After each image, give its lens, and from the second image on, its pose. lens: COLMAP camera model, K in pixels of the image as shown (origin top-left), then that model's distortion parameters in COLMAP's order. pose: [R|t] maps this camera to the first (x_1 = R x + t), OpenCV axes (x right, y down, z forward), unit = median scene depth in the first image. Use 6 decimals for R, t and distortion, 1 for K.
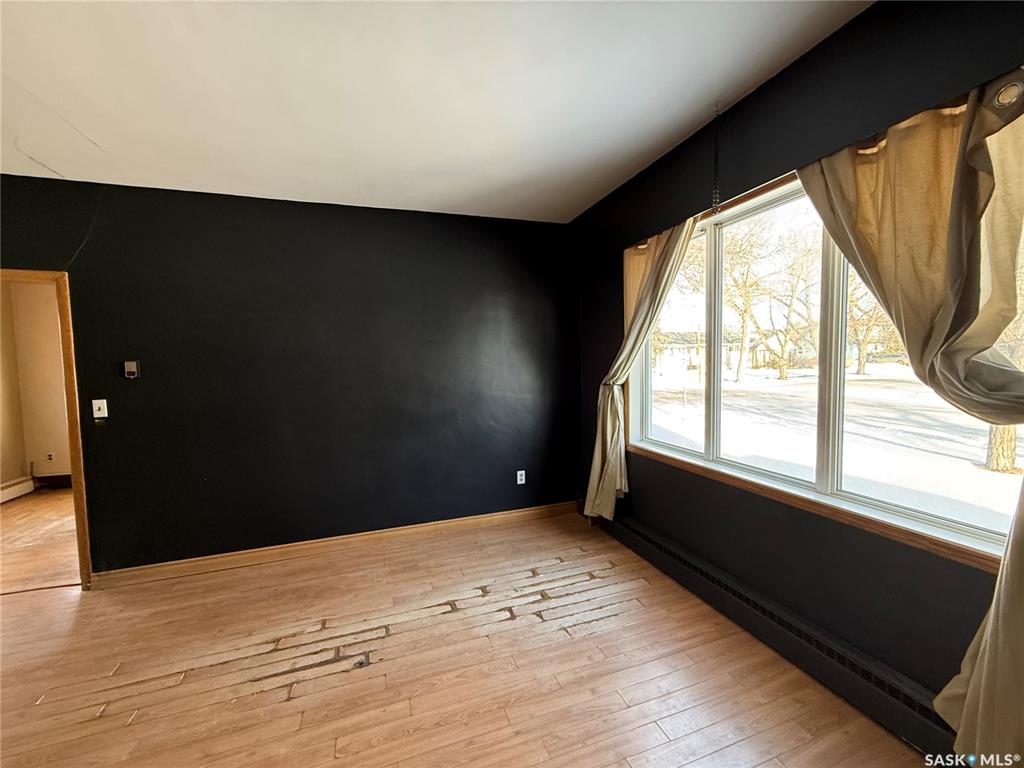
lens RADIAL K [[408.1, 0, 512.4], [0, 408.1, 383.3], [0, 0, 1]] dist [0.001135, -0.000210]
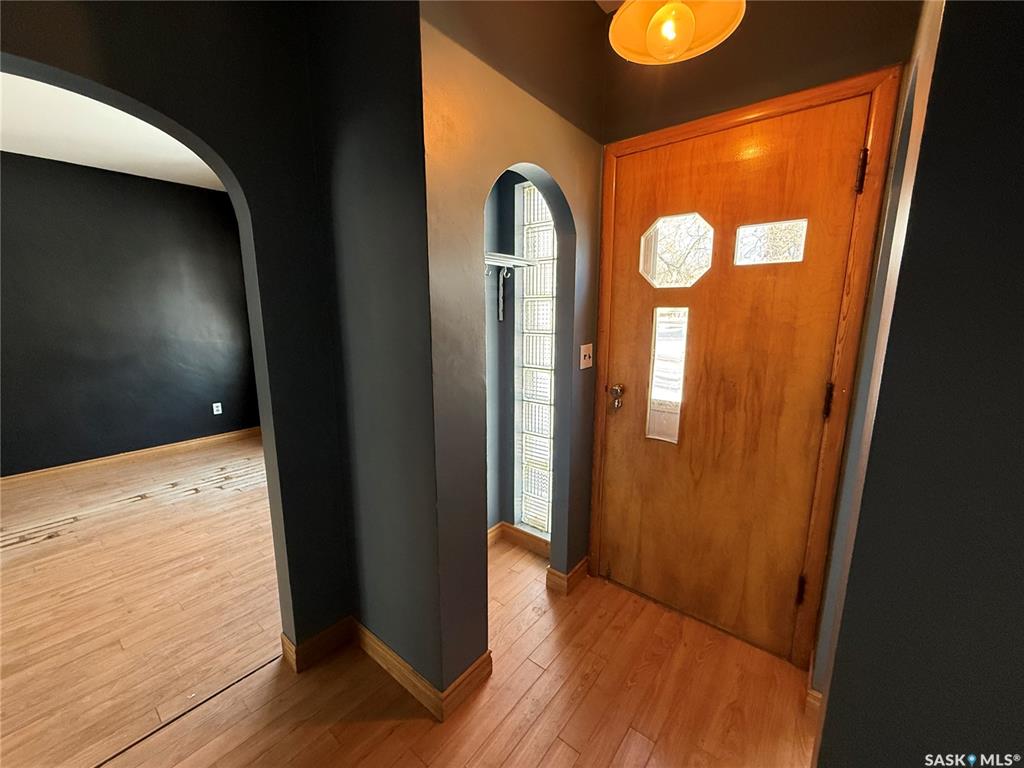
lens RADIAL K [[408.1, 0, 510.4], [0, 408.1, 385.9], [0, 0, 1]] dist [0.001135, -0.000210]
pose [[0.851028, -0.072115, 0.520146, 0.187164], [0.007918, 0.992175, 0.124604, 0.027603], [-0.525061, -0.101923, 0.844939, -0.646435]]
